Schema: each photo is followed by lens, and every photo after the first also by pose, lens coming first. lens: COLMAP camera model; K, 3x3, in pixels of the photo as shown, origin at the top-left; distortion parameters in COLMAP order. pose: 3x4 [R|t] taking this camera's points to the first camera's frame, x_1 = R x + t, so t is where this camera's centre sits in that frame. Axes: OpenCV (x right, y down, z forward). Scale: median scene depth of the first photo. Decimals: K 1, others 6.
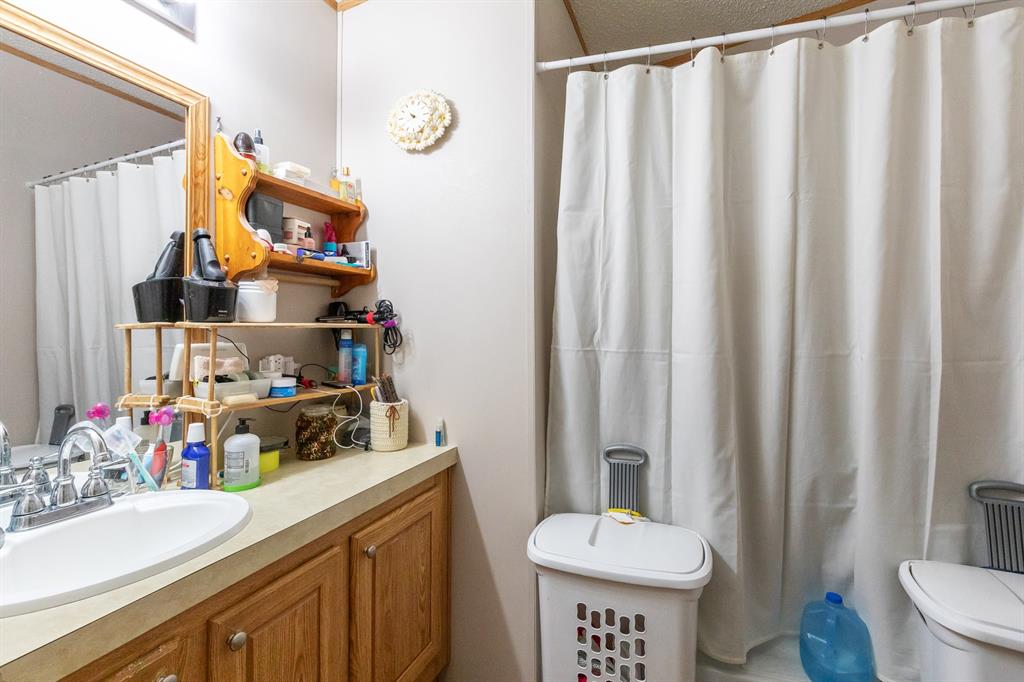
lens RADIAL K [[465.4, 0, 509.7], [0, 465.4, 326.1], [0, 0, 1]] dist [0.007828, 0.000570]
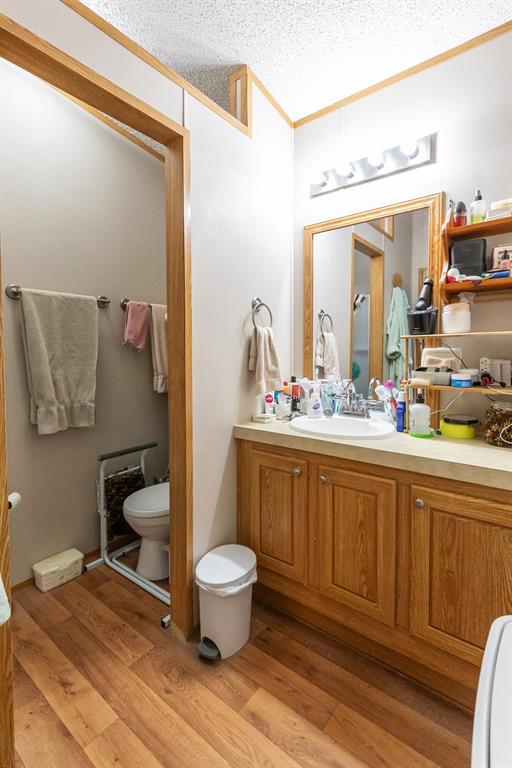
lens RADIAL K [[365.8, 0, 249.0], [0, 365.8, 355.3], [0, 0, 1]] dist [0.008475, -0.000730]
pose [[-0.287022, 0.010447, -0.957867, 0.733731], [0.008152, 0.999931, 0.008463, 0.045837], [0.957889, -0.005380, -0.287087, 0.739834]]
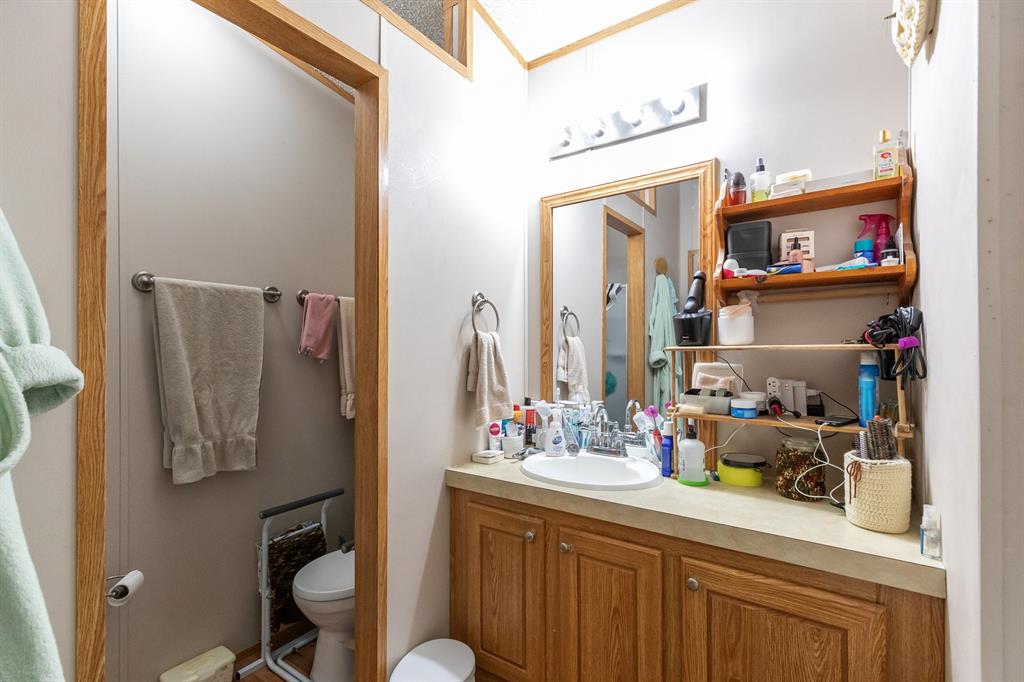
lens RADIAL K [[465.4, 0, 509.1], [0, 465.4, 339.5], [0, 0, 1]] dist [0.007828, 0.000570]
pose [[-0.226999, -0.008626, -0.973857, 0.654303], [0.016023, 0.999792, -0.012590, -0.016896], [0.973763, -0.018462, -0.226814, 0.756828]]
